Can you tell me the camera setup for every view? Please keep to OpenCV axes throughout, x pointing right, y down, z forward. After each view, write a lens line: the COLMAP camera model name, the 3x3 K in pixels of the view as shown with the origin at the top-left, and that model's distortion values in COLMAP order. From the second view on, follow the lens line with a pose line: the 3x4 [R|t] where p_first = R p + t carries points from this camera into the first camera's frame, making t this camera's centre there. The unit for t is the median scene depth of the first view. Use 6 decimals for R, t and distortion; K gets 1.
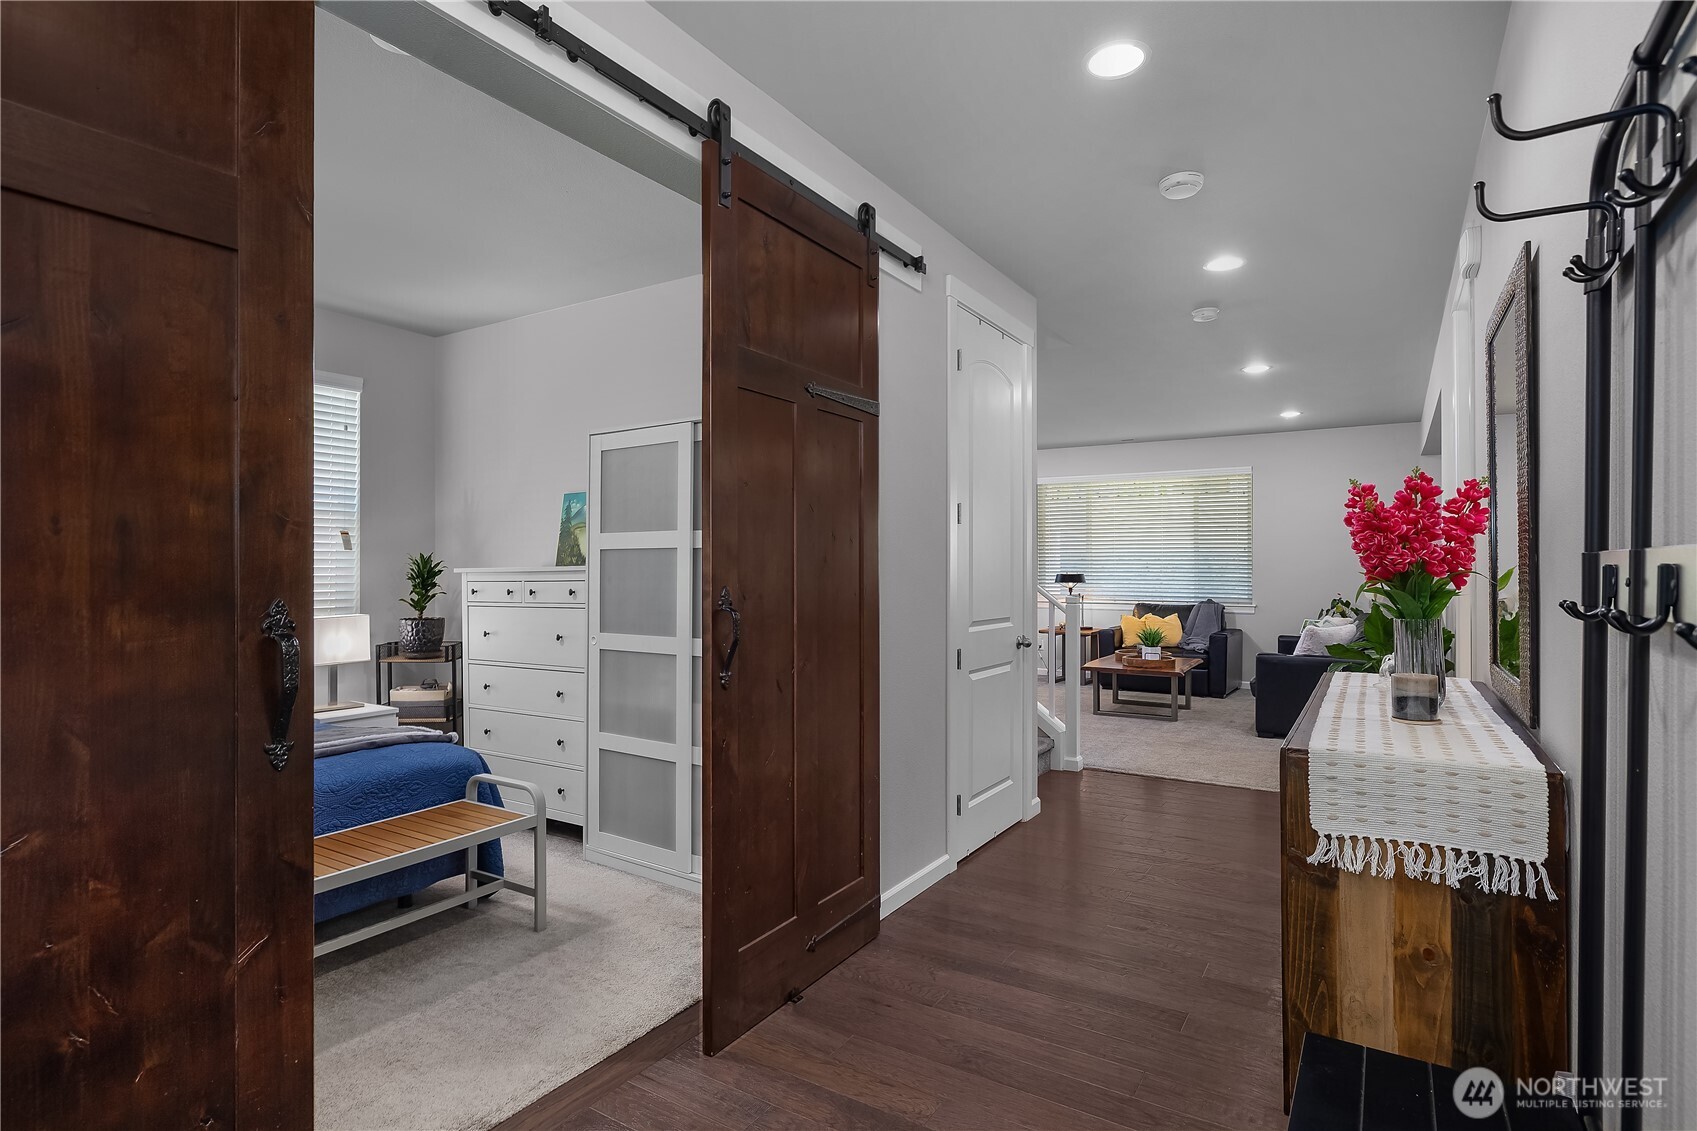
lens RADIAL K [[876.3, 0, 848.5], [0, 876.3, 565.5], [0, 0, 1]] dist [-0.002944, -0.000247]
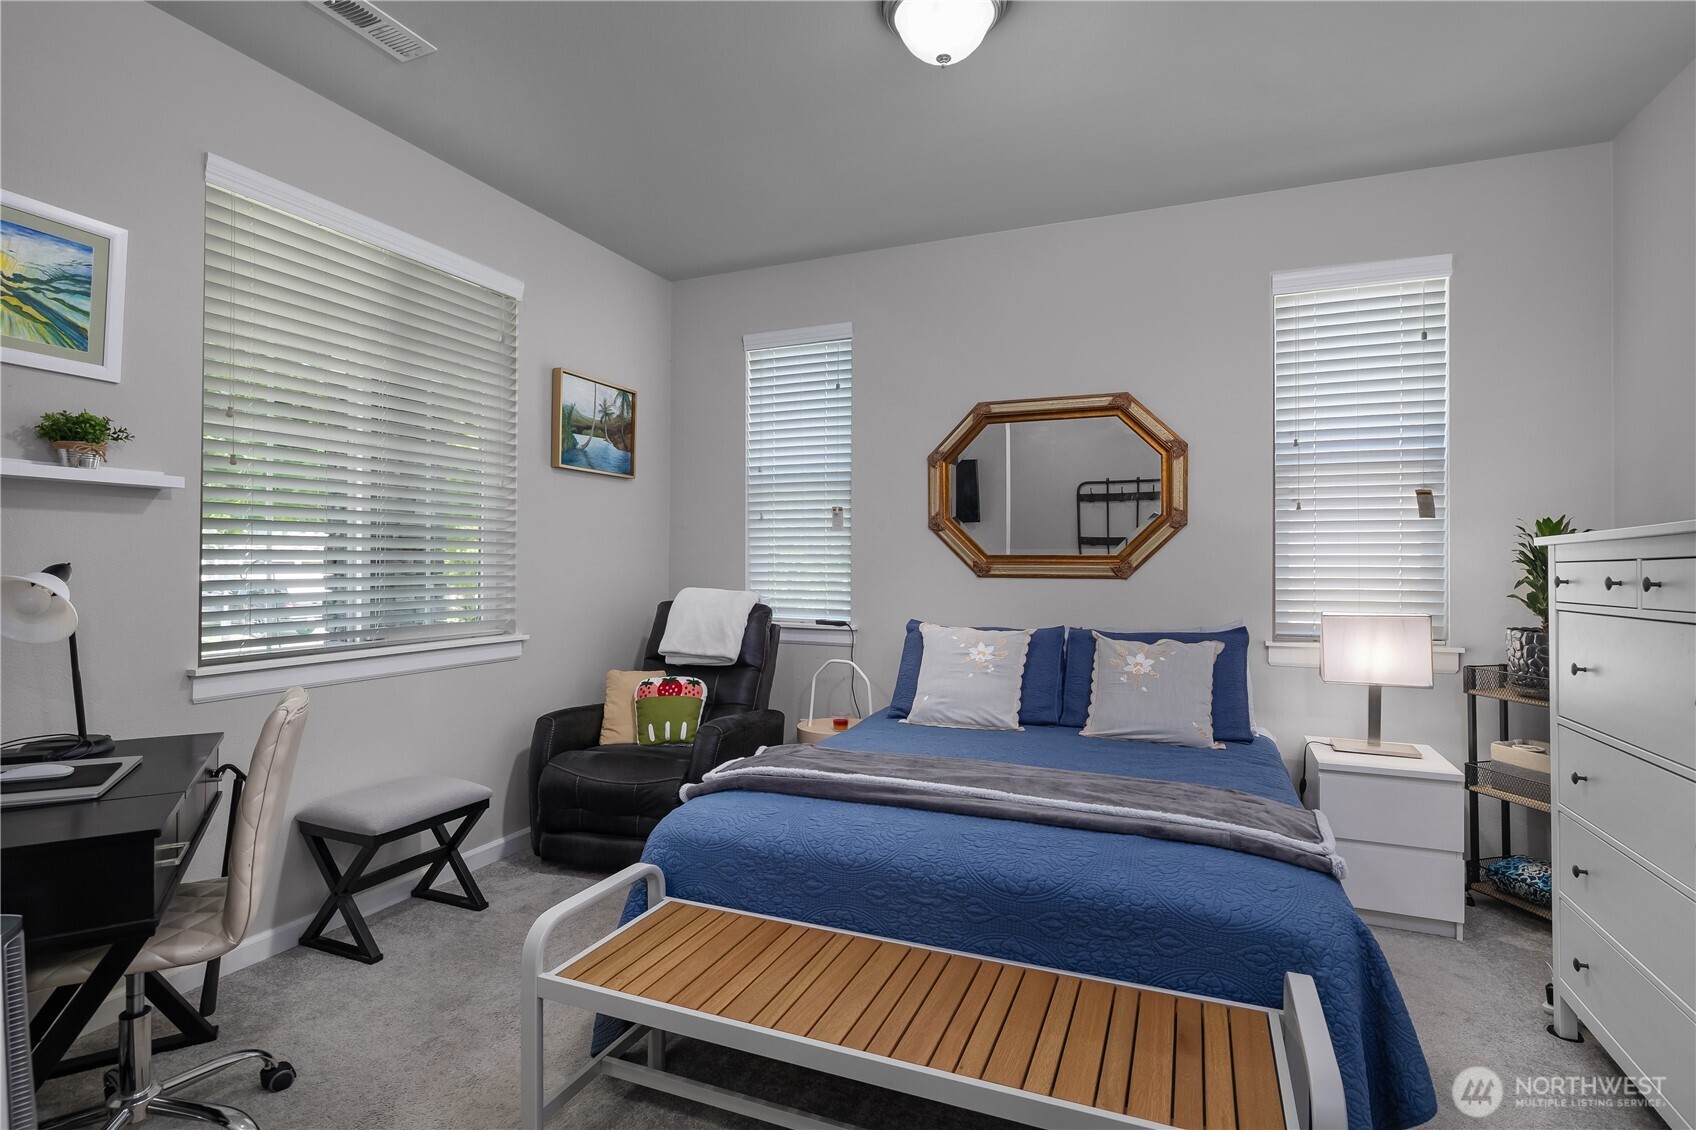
lens RADIAL K [[796.8, 0, 824.1], [0, 796.8, 565.3], [0, 0, 1]] dist [-0.002456, -0.000124]
pose [[0.126151, -0.002150, -0.992009, -0.027242], [0.006461, 0.999978, -0.001345, 0.016326], [0.991990, -0.006239, 0.126162, 0.468156]]
